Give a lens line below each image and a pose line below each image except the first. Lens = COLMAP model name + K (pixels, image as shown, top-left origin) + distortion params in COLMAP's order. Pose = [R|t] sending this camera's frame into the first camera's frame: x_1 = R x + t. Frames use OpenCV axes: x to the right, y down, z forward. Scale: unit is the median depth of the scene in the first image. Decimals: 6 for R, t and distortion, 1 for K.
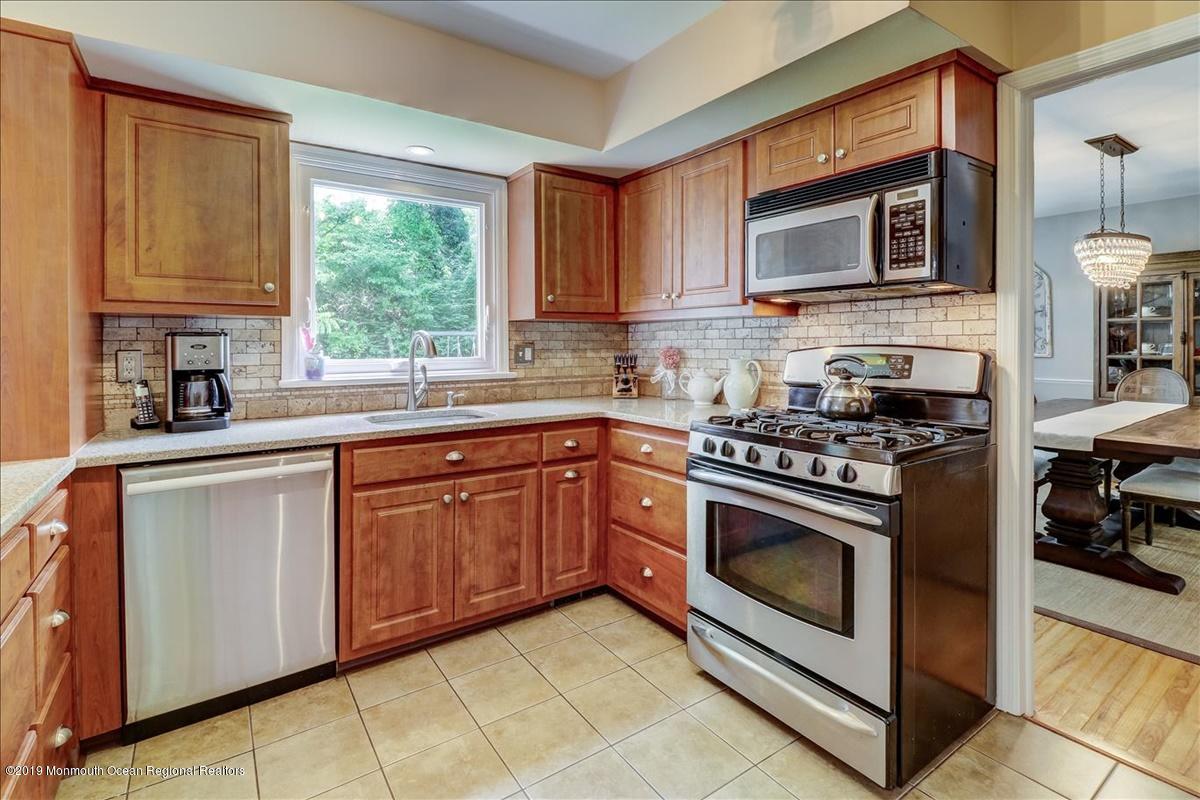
lens RADIAL K [[564.3, 0, 596.4], [0, 564.3, 346.8], [0, 0, 1]] dist [-0.001874, -0.000711]
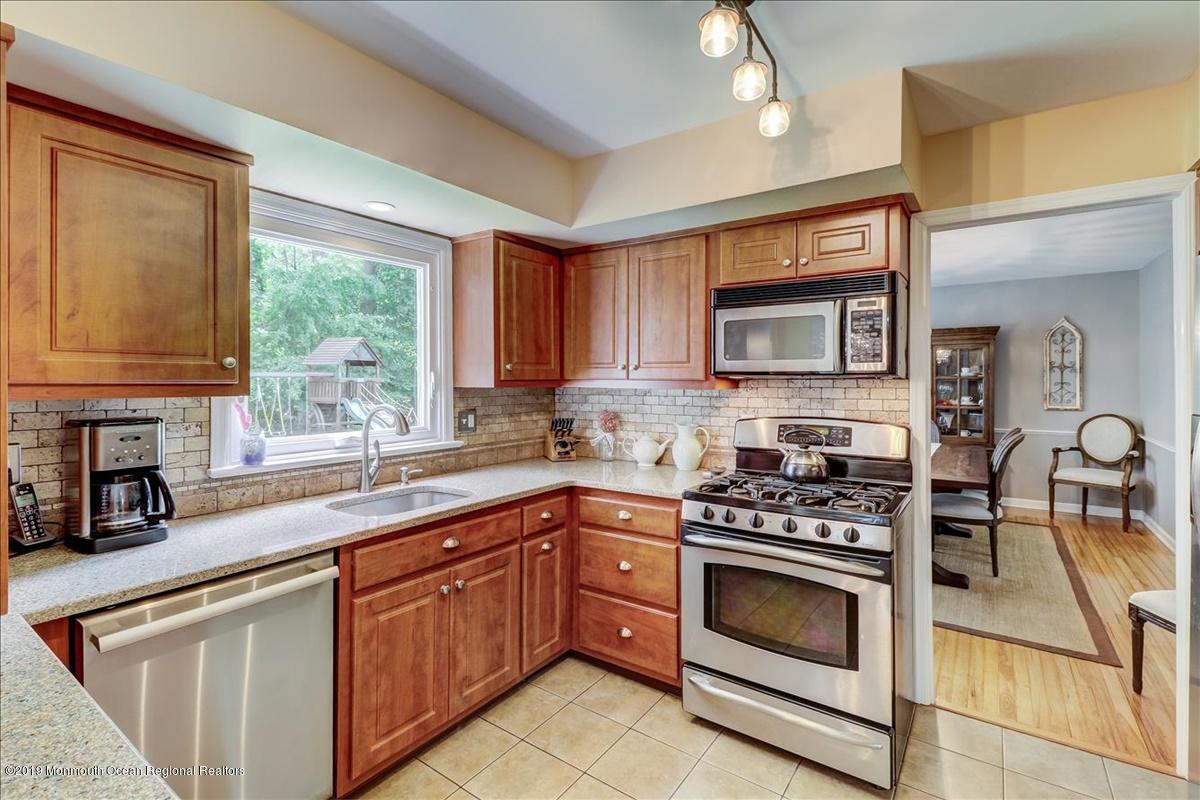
lens RADIAL K [[549.4, 0, 602.8], [0, 549.4, 379.3], [0, 0, 1]] dist [0.022726, -0.013646]
pose [[0.936634, 0.003665, 0.350290, -0.314311], [-0.000807, 0.999965, -0.008305, -0.066743], [-0.350308, 0.007496, 0.936604, 0.042383]]
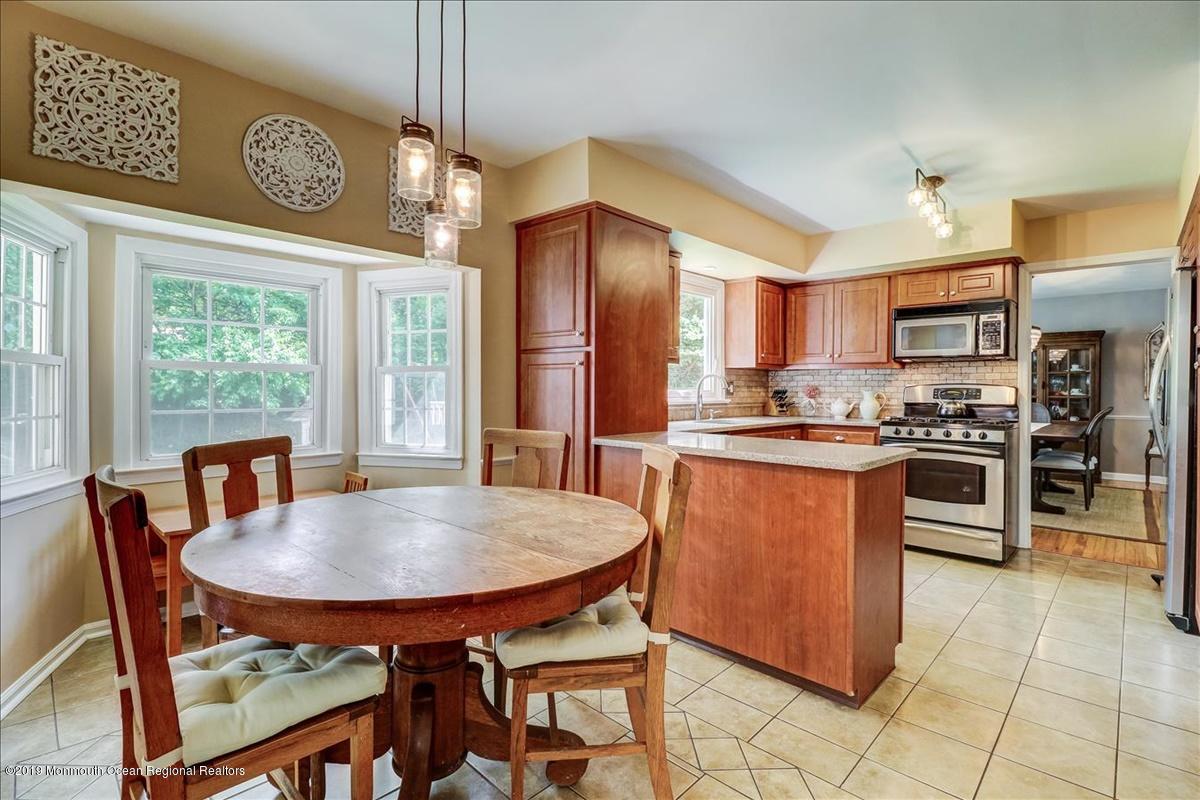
lens RADIAL K [[560.7, 0, 597.3], [0, 560.7, 390.9], [0, 0, 1]] dist [0.000470, -0.009794]
pose [[0.979845, 0.010232, 0.199499, -1.074683], [-0.009649, 0.999946, -0.003896, 0.038935], [-0.199529, 0.001893, 0.979890, -0.661012]]
